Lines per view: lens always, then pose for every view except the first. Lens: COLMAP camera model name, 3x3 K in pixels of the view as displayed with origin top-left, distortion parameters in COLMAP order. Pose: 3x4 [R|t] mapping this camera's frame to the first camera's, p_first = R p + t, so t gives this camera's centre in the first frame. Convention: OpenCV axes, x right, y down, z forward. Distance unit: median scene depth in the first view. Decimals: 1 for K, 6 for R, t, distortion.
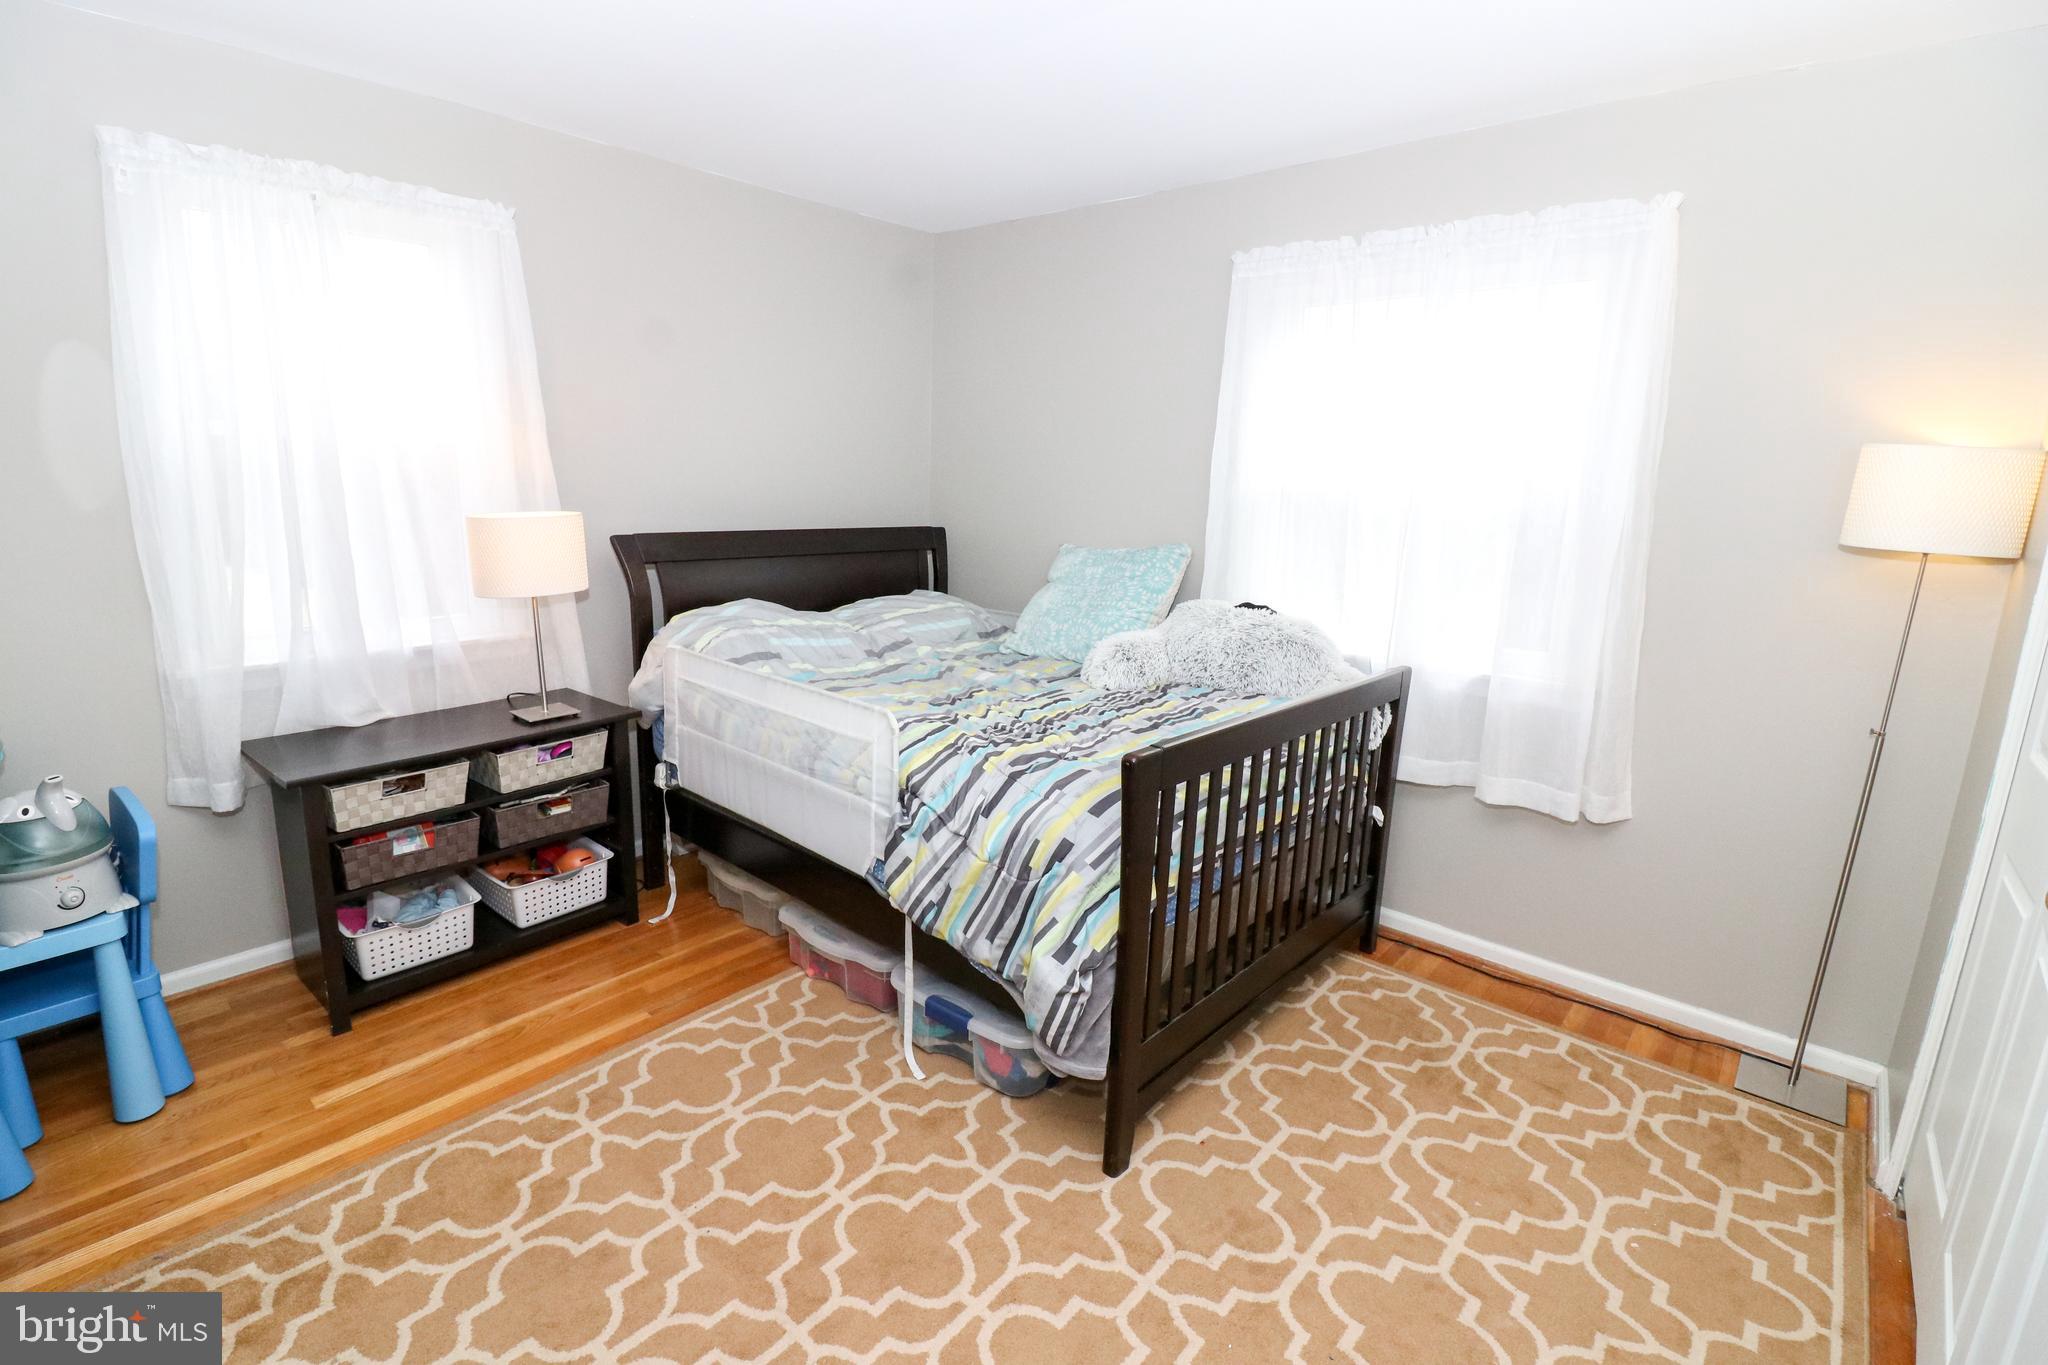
lens RADIAL K [[952.2, 0, 1010.0], [0, 952.2, 662.6], [0, 0, 1]] dist [0.000645, -0.011357]
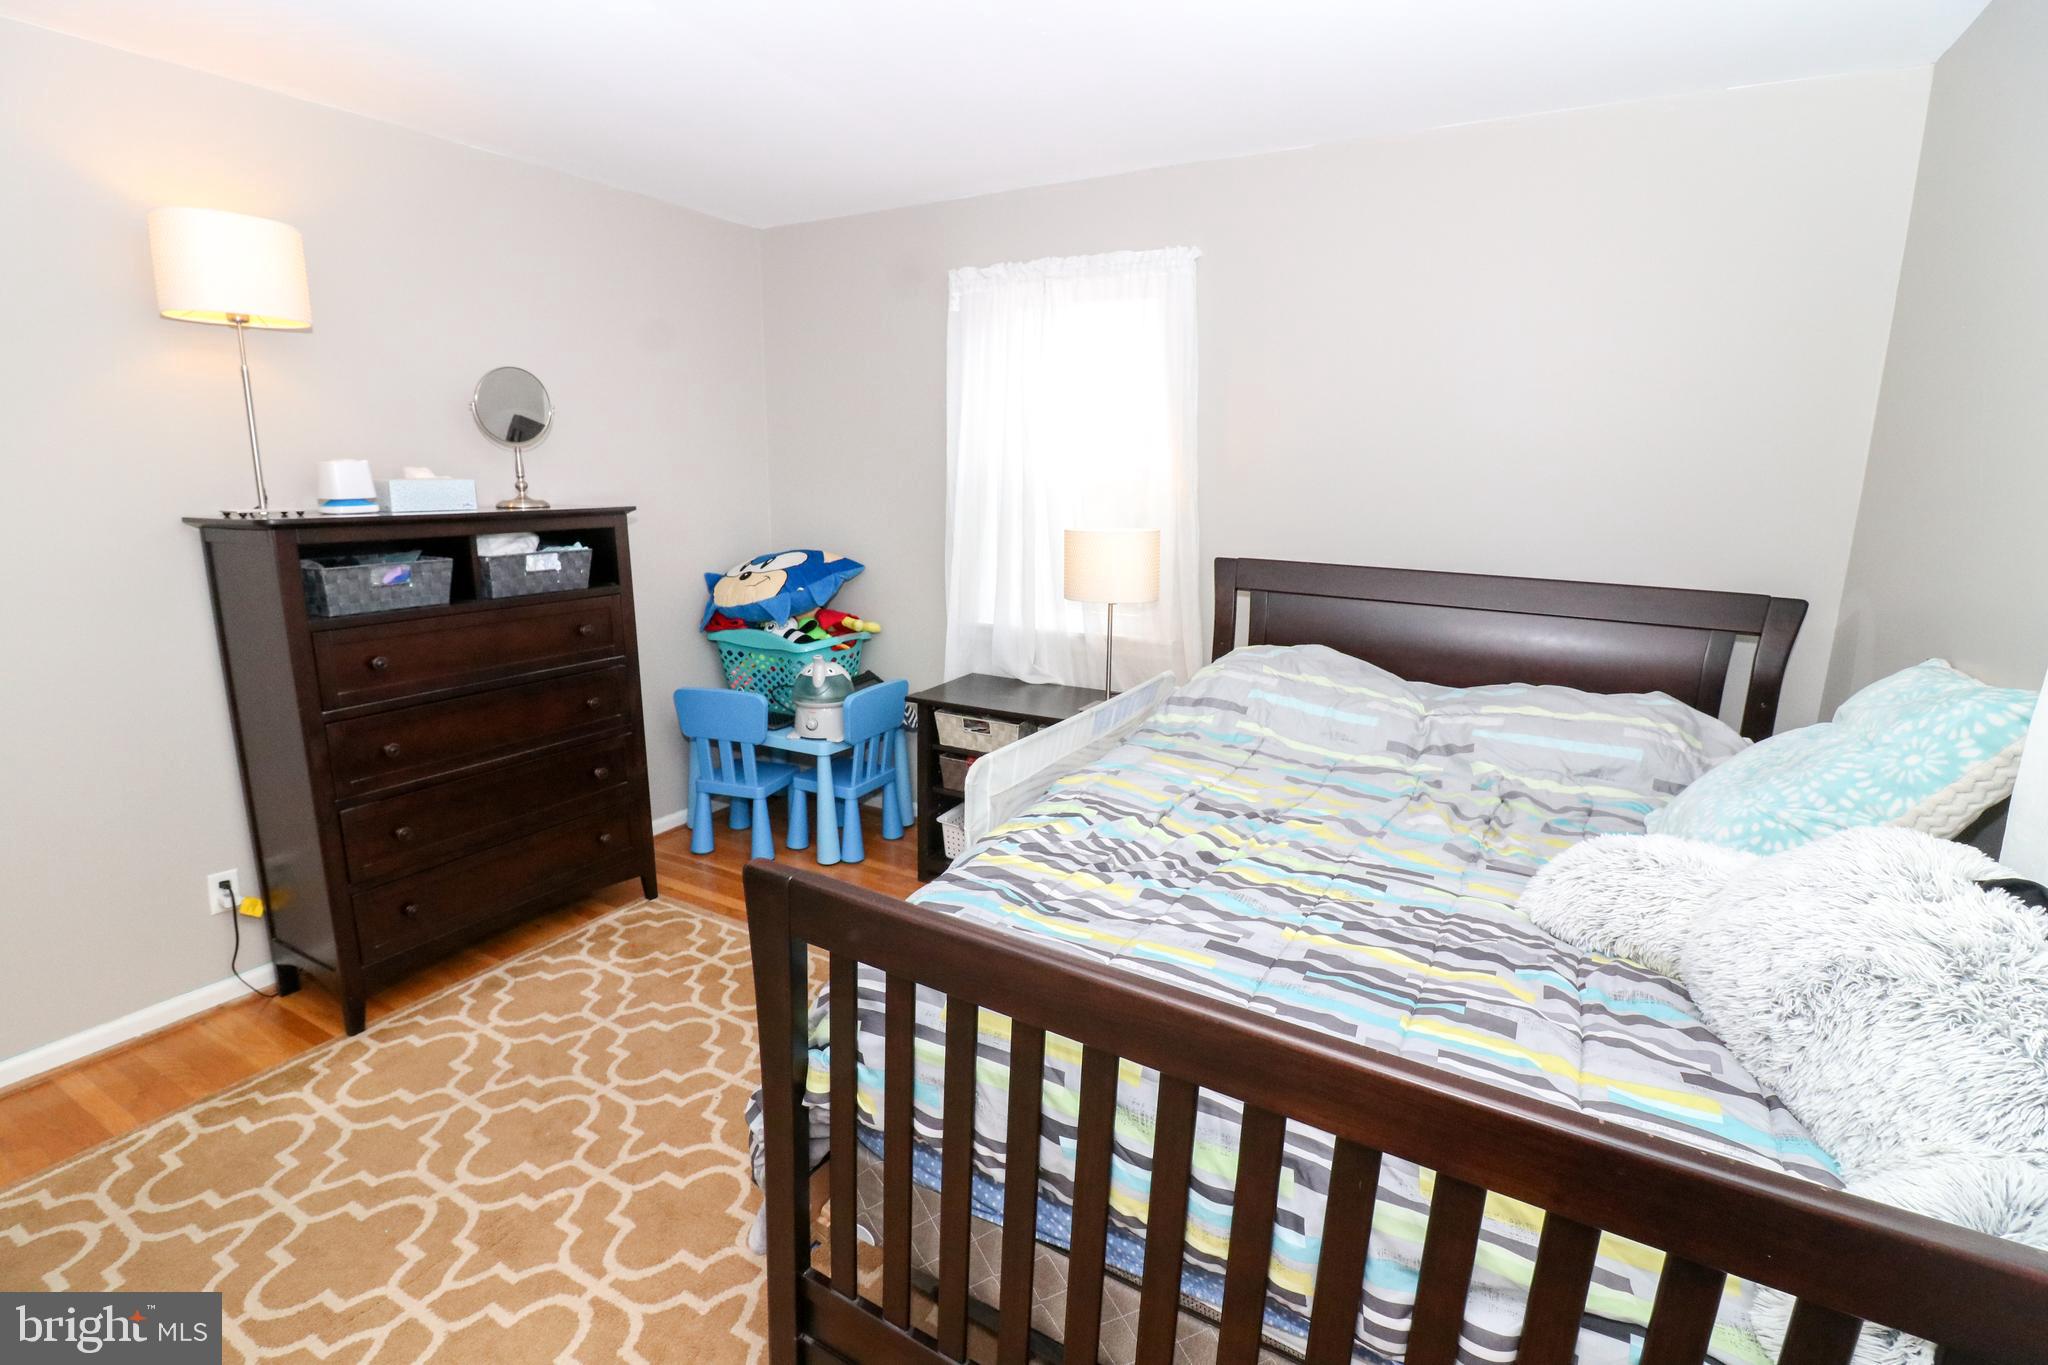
lens RADIAL K [[952.2, 0, 1010.0], [0, 952.2, 662.6], [0, 0, 1]] dist [0.000645, -0.011357]
pose [[0.193199, 0.171351, -0.966081, 0.625453], [-0.201452, 0.970582, 0.131863, -0.139626], [0.960256, 0.169143, 0.222034, 0.729627]]
